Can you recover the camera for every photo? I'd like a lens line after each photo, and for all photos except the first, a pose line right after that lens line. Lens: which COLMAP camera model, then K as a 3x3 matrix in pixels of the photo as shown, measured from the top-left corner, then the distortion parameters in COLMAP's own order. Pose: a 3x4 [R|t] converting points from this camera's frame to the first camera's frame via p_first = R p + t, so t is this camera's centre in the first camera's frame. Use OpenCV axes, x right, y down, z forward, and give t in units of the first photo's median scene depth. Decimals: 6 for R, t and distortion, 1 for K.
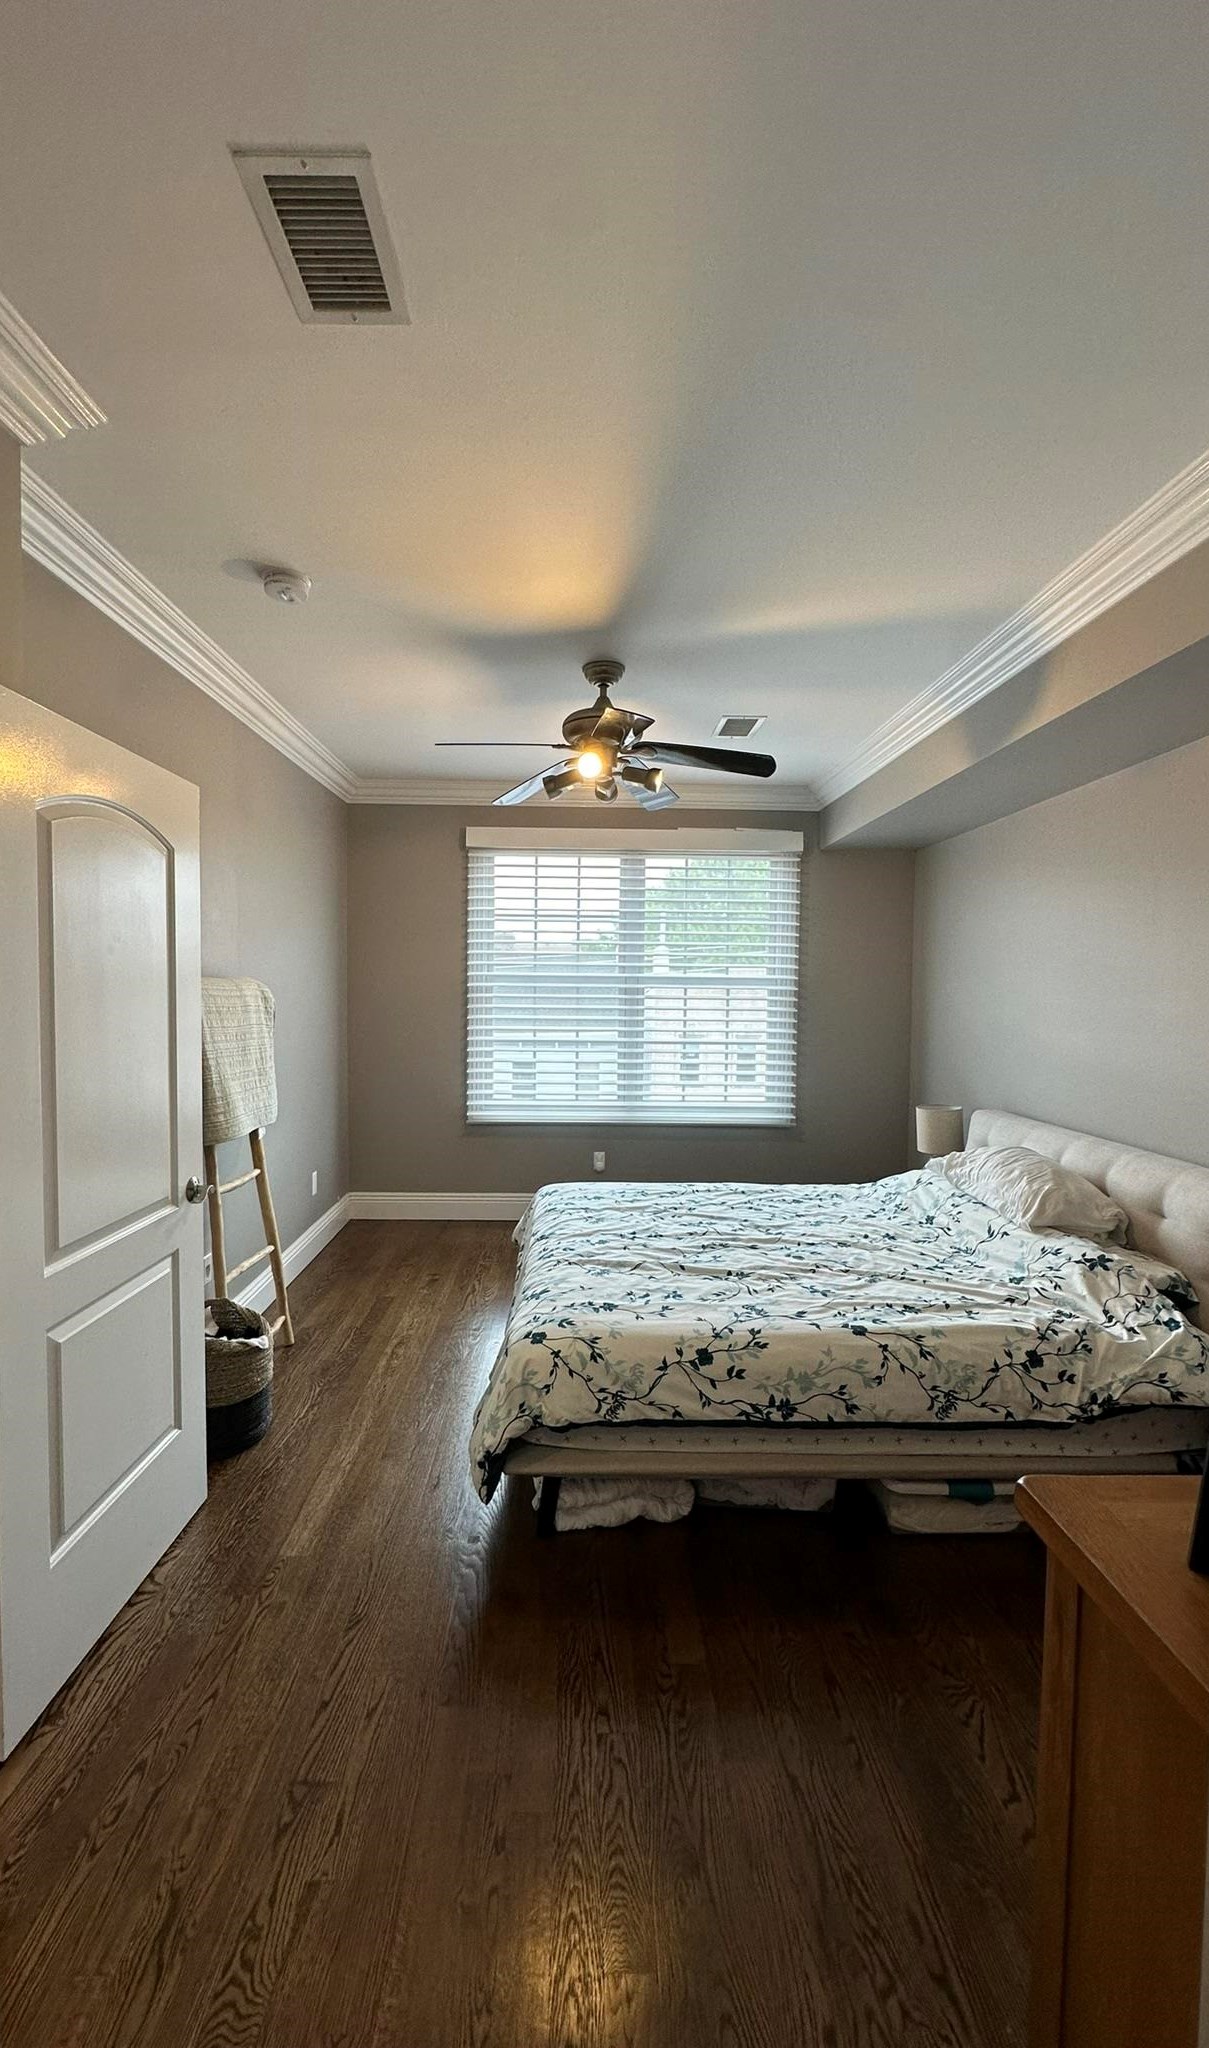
lens RADIAL K [[821.0, 0, 601.4], [0, 821.0, 1024.6], [0, 0, 1]] dist [-0.005579, -0.000087]
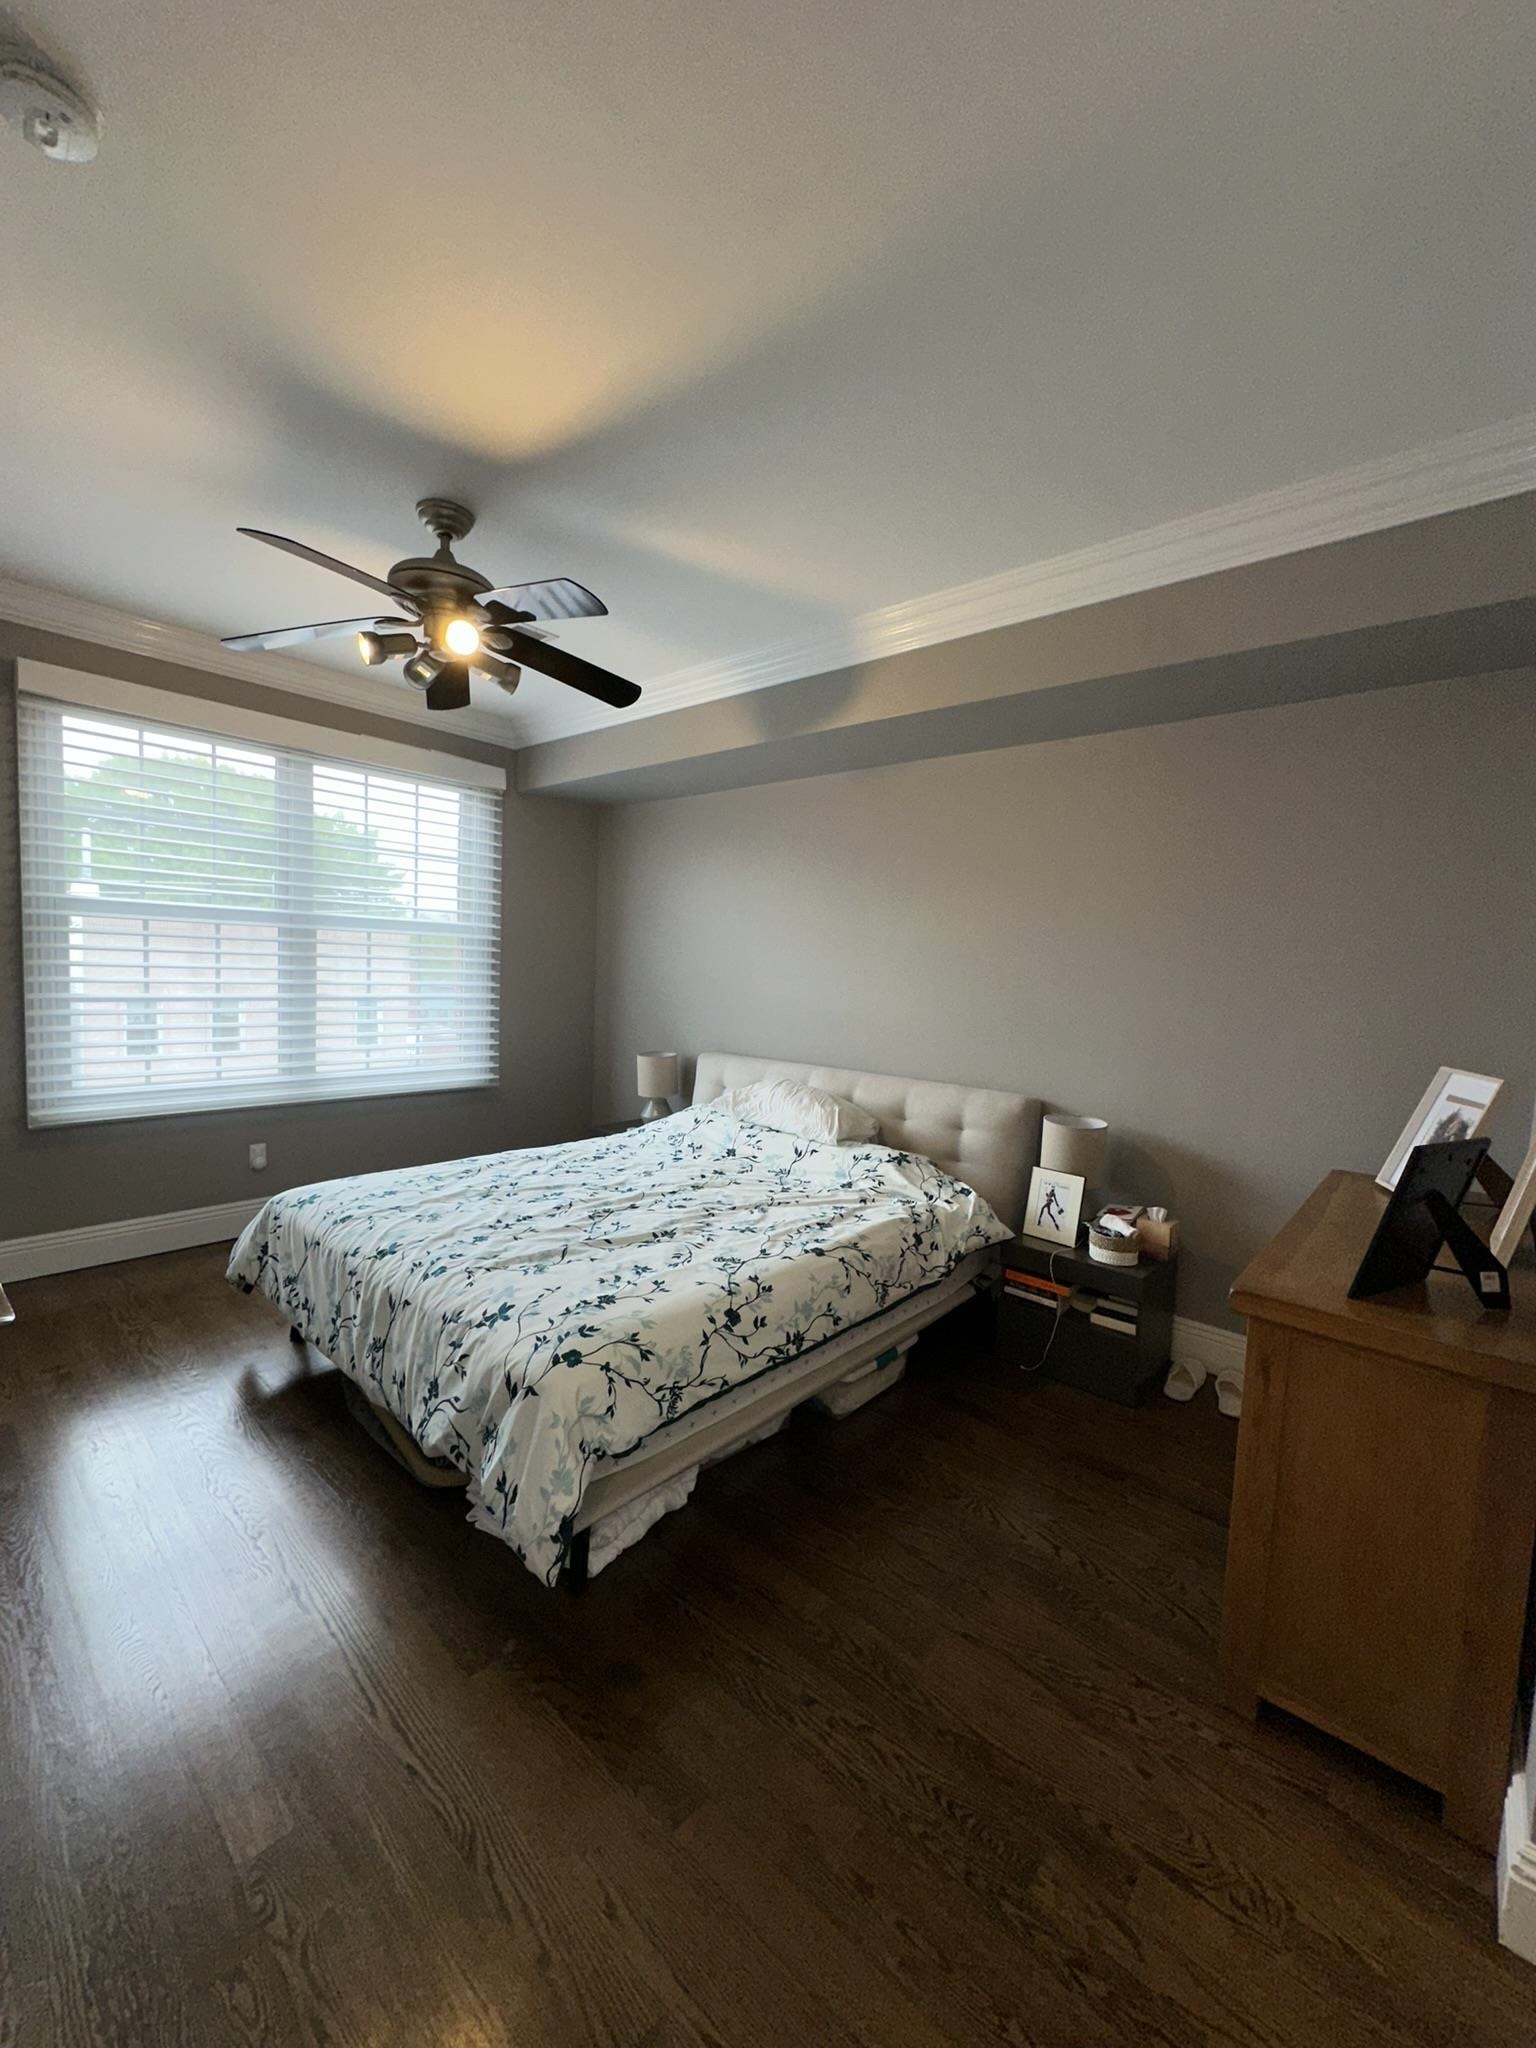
lens RADIAL K [[815.1, 0, 763.5], [0, 815.1, 1023.8], [0, 0, 1]] dist [-0.004678, 0.001294]
pose [[0.671742, -0.038095, 0.739805, -0.471722], [0.000622, 0.998705, 0.050862, 0.012221], [-0.740785, -0.033706, 0.670896, 0.299499]]
